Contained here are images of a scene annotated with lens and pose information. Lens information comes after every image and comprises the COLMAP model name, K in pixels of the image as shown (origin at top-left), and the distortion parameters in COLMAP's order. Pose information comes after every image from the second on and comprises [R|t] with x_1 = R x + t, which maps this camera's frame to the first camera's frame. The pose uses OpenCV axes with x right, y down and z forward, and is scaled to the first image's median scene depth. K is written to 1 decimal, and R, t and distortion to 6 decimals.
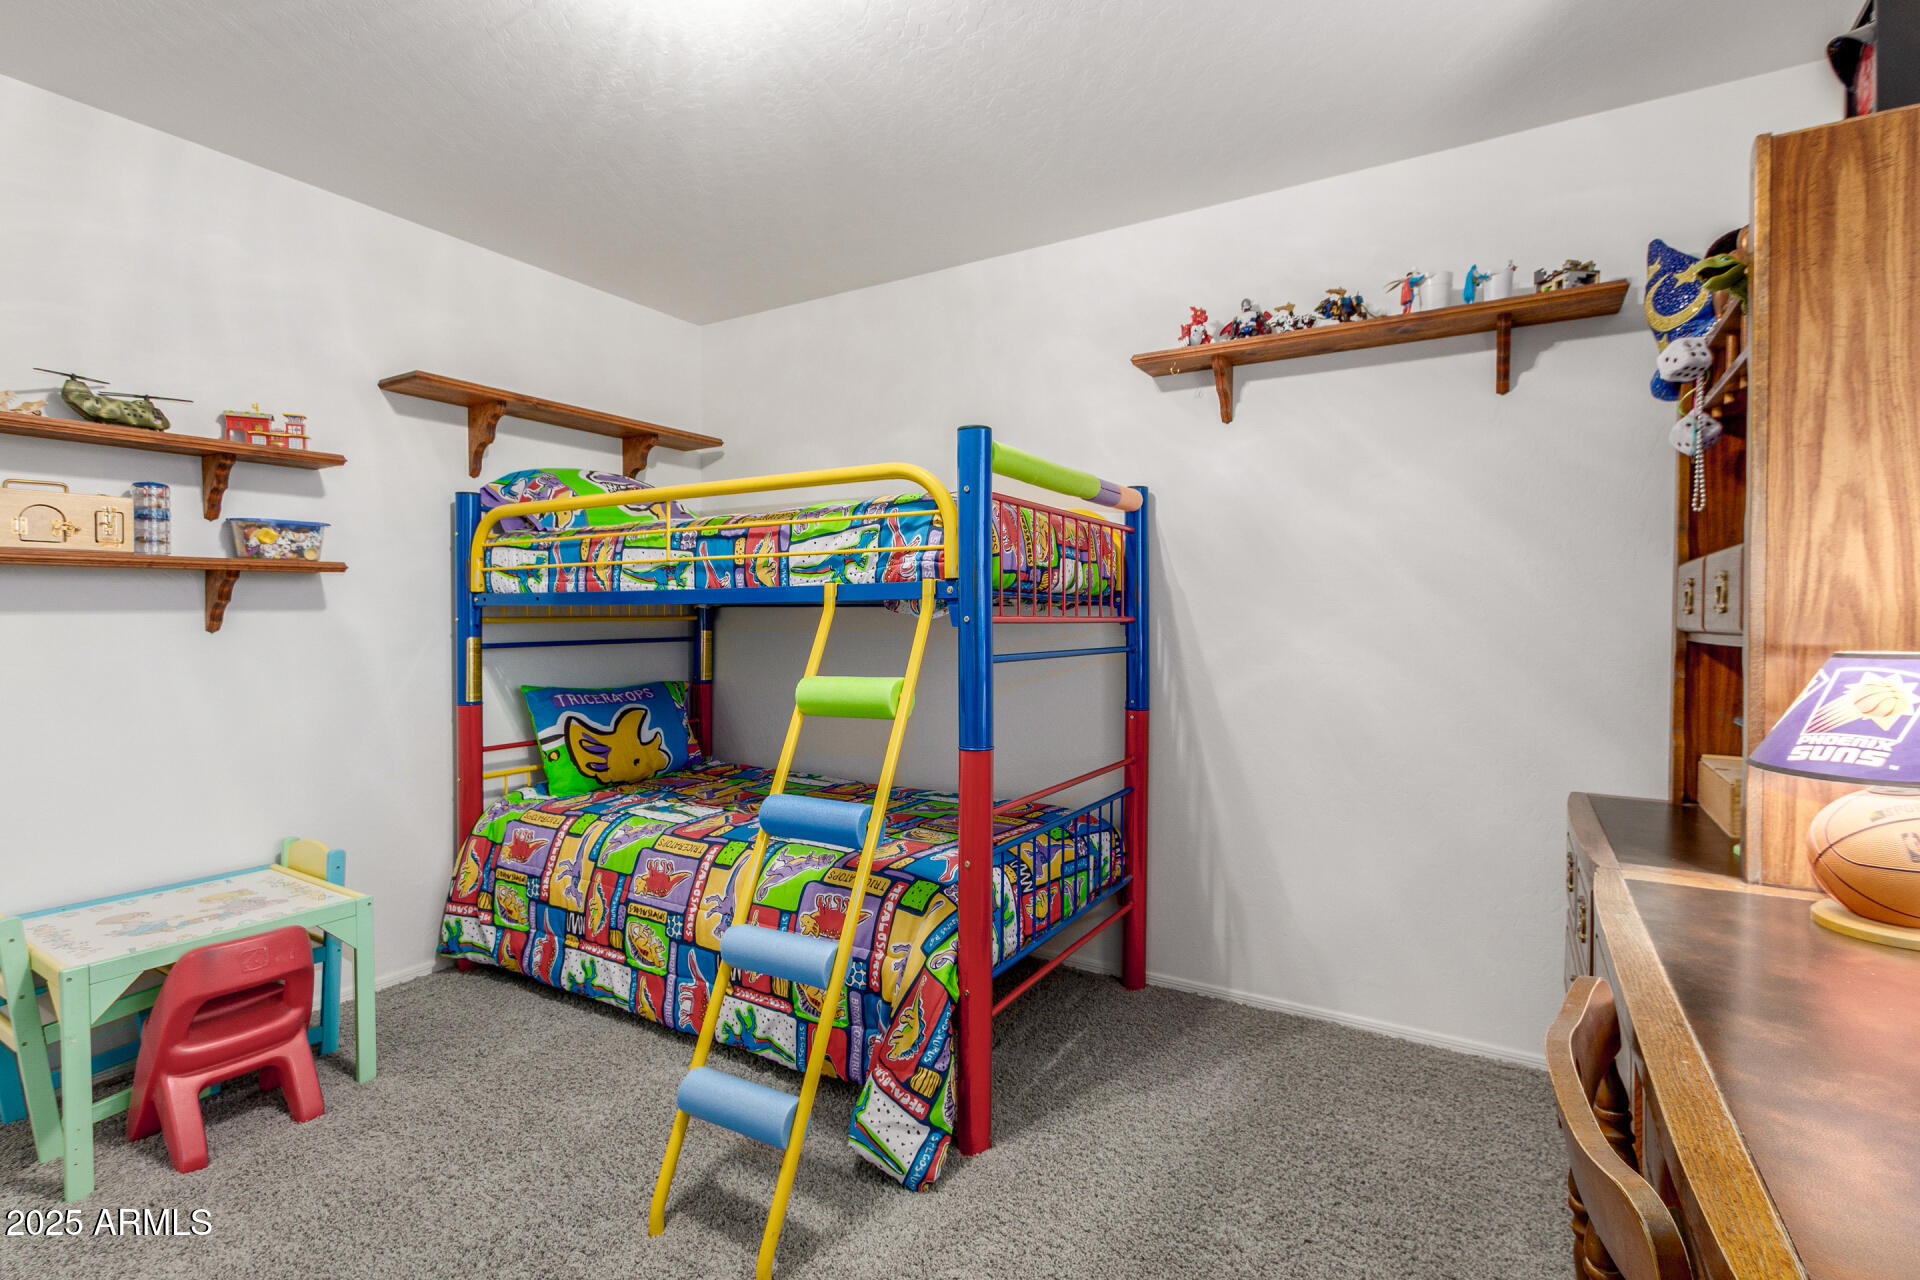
lens RADIAL K [[883.2, 0, 959.4], [0, 883.2, 626.9], [0, 0, 1]] dist [0.000737, 0.000049]
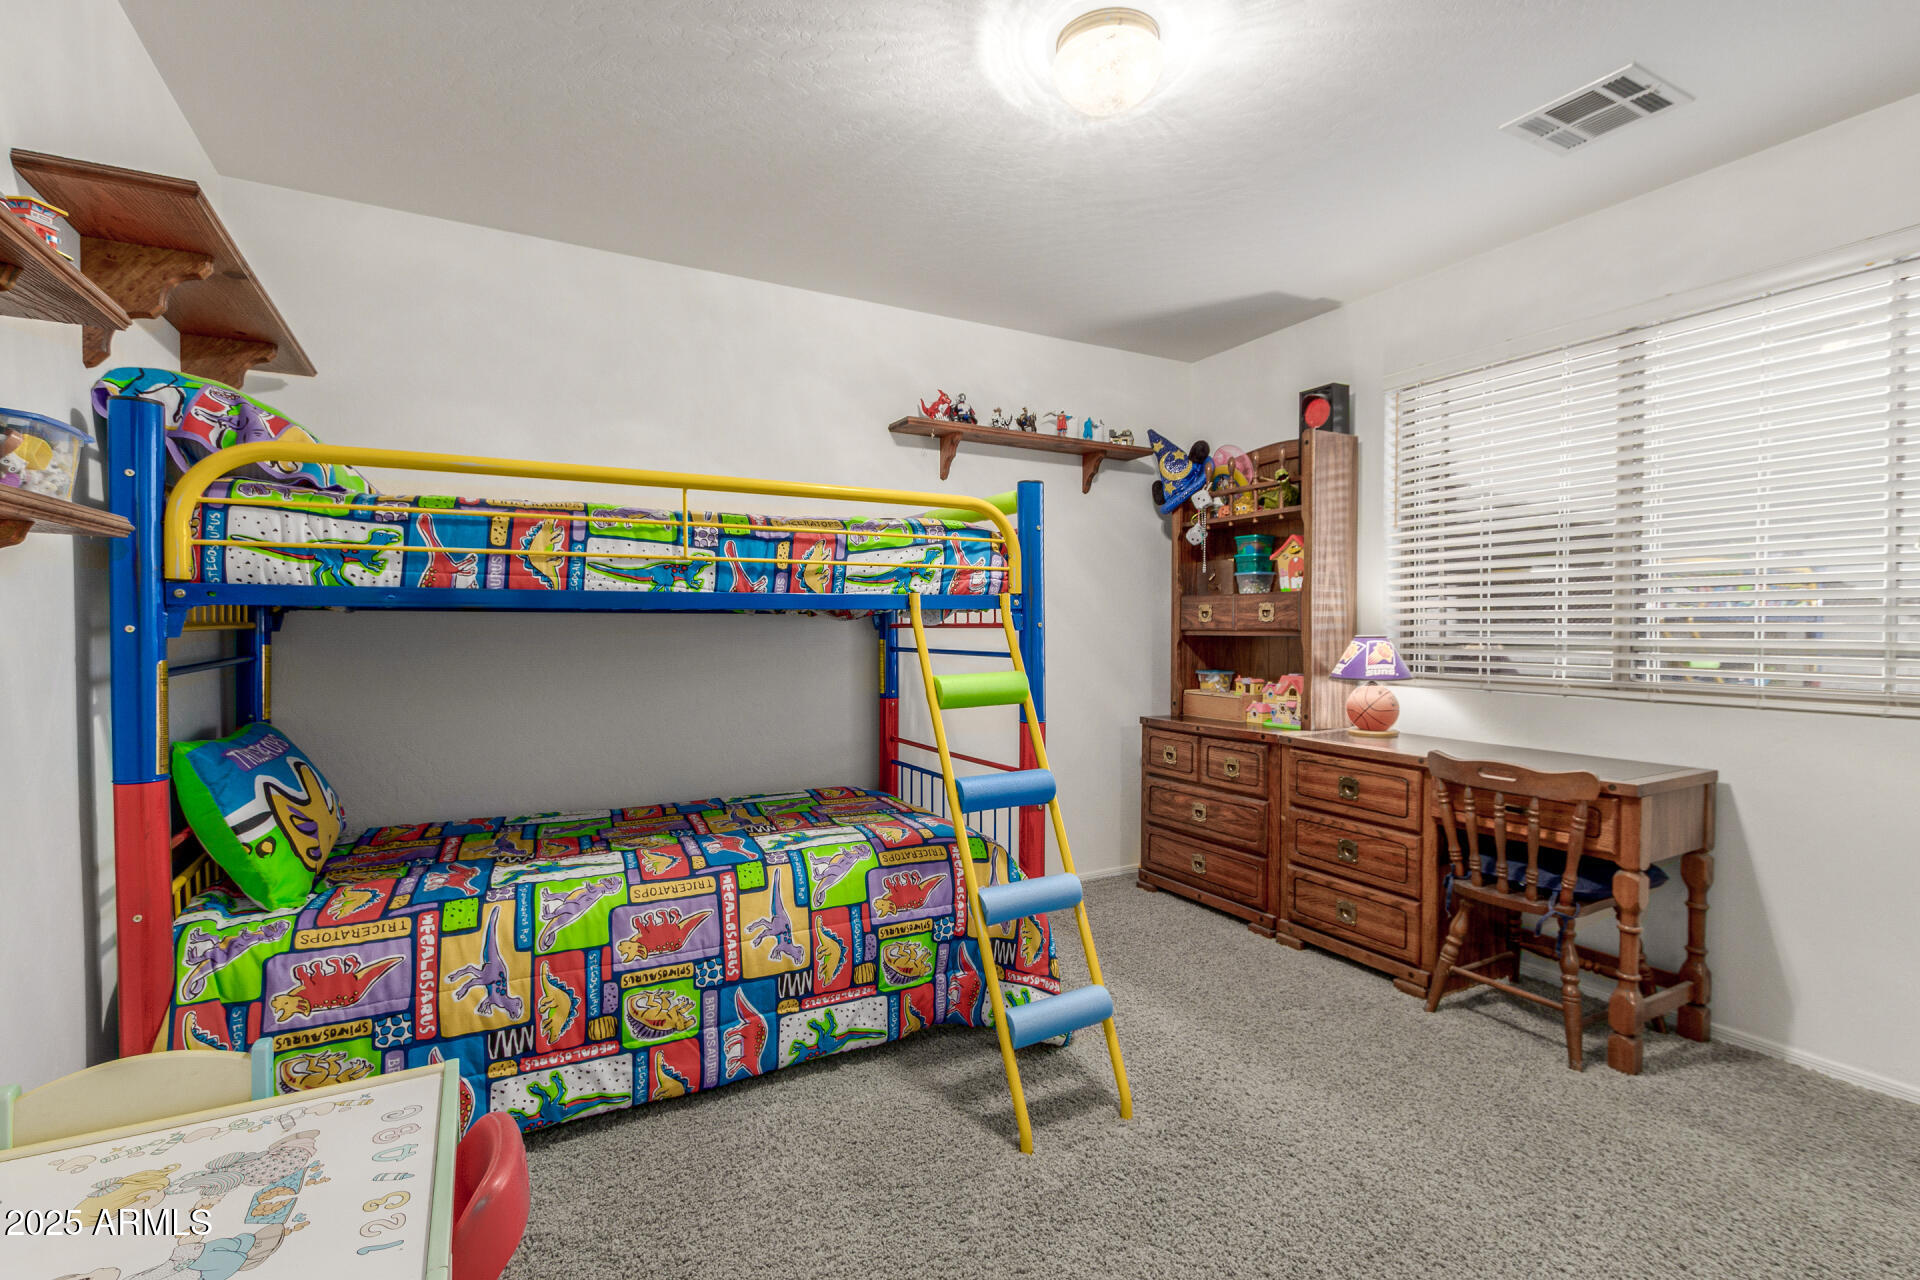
lens RADIAL K [[888.2, 0, 960.0], [0, 888.2, 640.0], [0, 0, 1]] dist [-0.000416, 0.000013]
pose [[0.501529, -0.015434, 0.865003, -0.973065], [0.011518, 0.999871, 0.011163, -0.001672], [-0.865064, 0.004365, 0.501642, 0.339147]]
